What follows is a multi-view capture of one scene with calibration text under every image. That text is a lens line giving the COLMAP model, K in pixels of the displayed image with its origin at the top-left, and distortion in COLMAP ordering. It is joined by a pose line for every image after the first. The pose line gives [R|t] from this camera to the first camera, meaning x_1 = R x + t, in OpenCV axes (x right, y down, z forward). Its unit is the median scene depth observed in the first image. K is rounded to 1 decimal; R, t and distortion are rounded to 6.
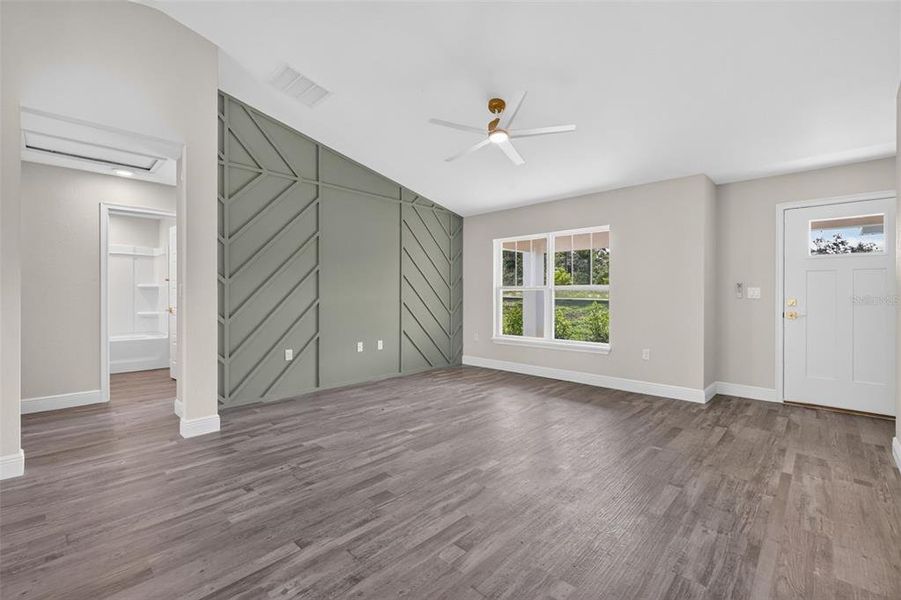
lens RADIAL K [[392.3, 0, 450.3], [0, 392.3, 299.2], [0, 0, 1]] dist [0.002262, 0.000199]
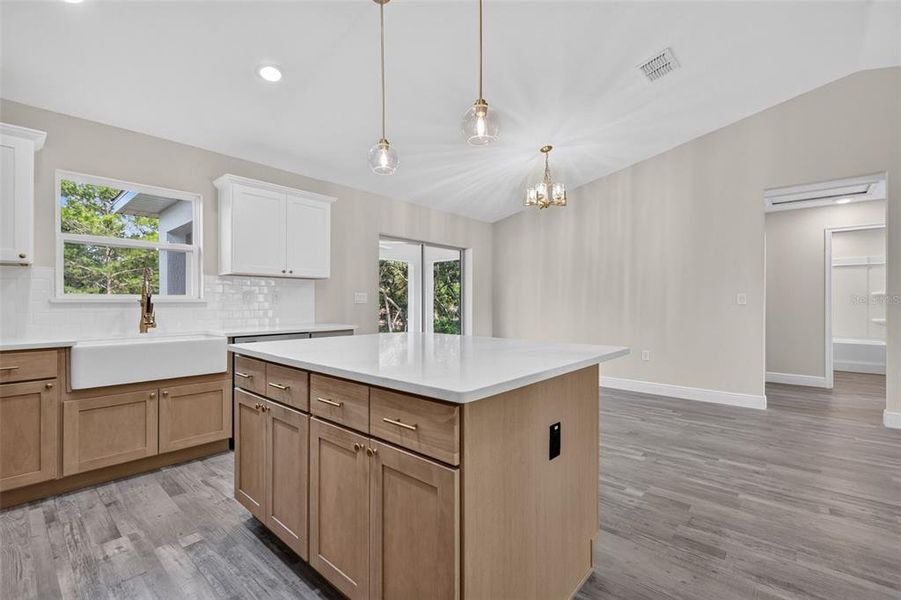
lens RADIAL K [[392.3, 0, 444.5], [0, 392.3, 302.5], [0, 0, 1]] dist [0.002262, 0.000199]
pose [[0.025702, -0.005345, -0.999655, 0.233933], [-0.011250, 0.999921, -0.005636, 0.008764], [0.999606, 0.011391, 0.025640, -0.172969]]
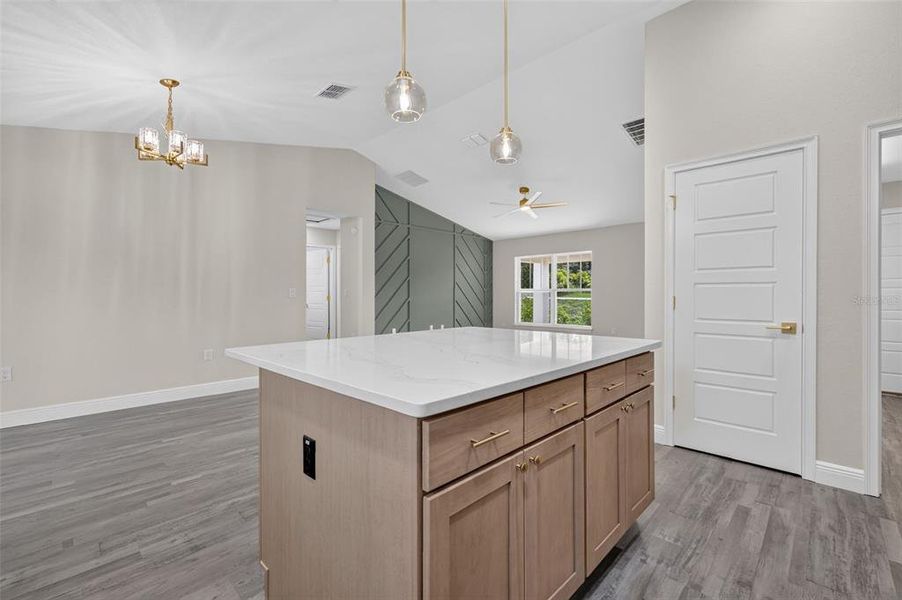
lens RADIAL K [[392.7, 0, 447.4], [0, 392.7, 297.3], [0, 0, 1]] dist [0.002262, 0.000199]
pose [[0.999891, -0.006128, -0.013398, -0.132957], [0.006008, 0.999941, -0.009022, 0.010269], [0.013452, 0.008941, 0.999870, -0.504774]]
